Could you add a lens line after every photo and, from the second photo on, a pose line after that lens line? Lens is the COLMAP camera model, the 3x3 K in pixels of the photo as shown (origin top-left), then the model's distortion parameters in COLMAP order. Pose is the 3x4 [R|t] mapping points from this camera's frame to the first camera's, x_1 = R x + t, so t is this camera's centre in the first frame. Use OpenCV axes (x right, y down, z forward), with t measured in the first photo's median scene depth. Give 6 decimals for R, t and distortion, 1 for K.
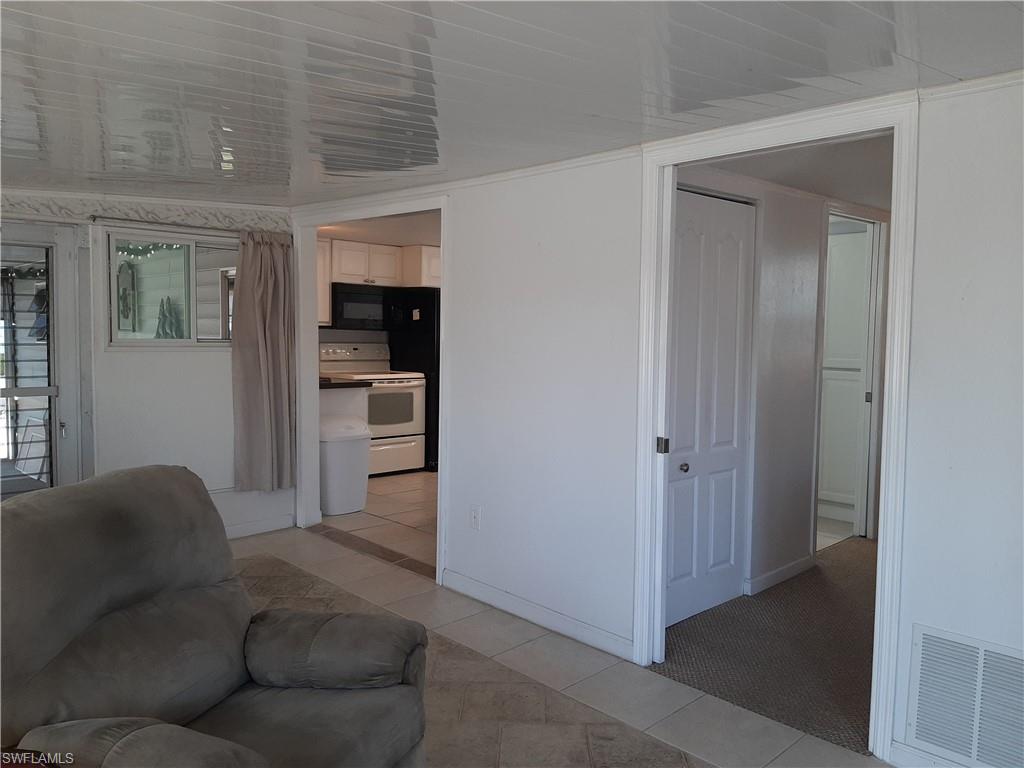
lens RADIAL K [[791.1, 0, 523.5], [0, 791.1, 381.2], [0, 0, 1]] dist [0.098900, -0.185423]
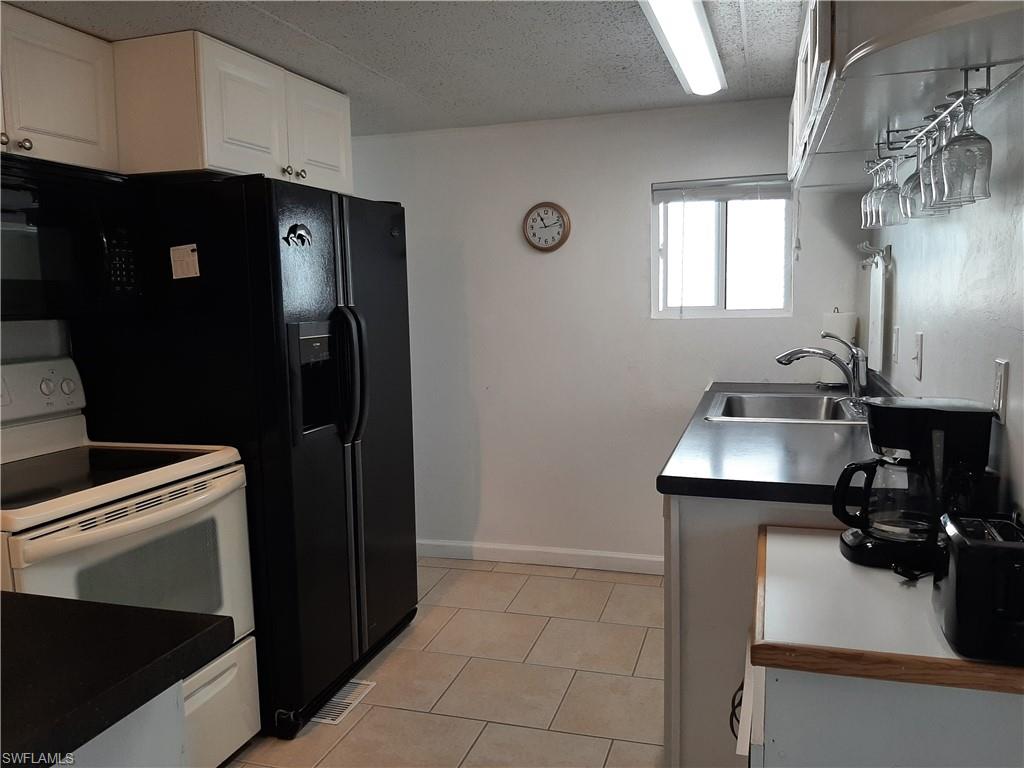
lens RADIAL K [[791.1, 0, 523.5], [0, 791.1, 381.2], [0, 0, 1]] dist [0.098900, -0.185423]
pose [[0.874065, -0.085945, 0.478147, -0.177938], [0.060948, 0.995850, 0.067587, -0.051393], [-0.481972, -0.029933, 0.875675, 0.673061]]
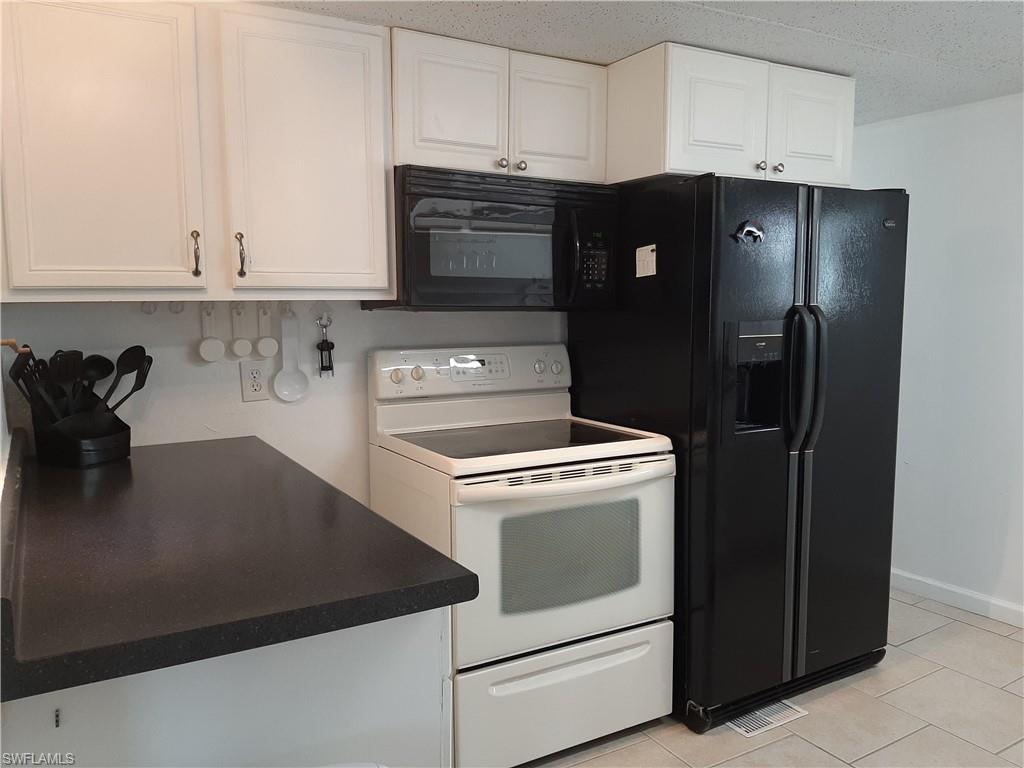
lens RADIAL K [[791.1, 0, 523.5], [0, 791.1, 381.2], [0, 0, 1]] dist [0.098900, -0.185423]
pose [[0.972695, 0.006608, -0.231994, -0.109620], [0.003567, 0.999051, 0.043410, -0.048680], [0.232060, -0.043052, 0.971748, 0.670187]]
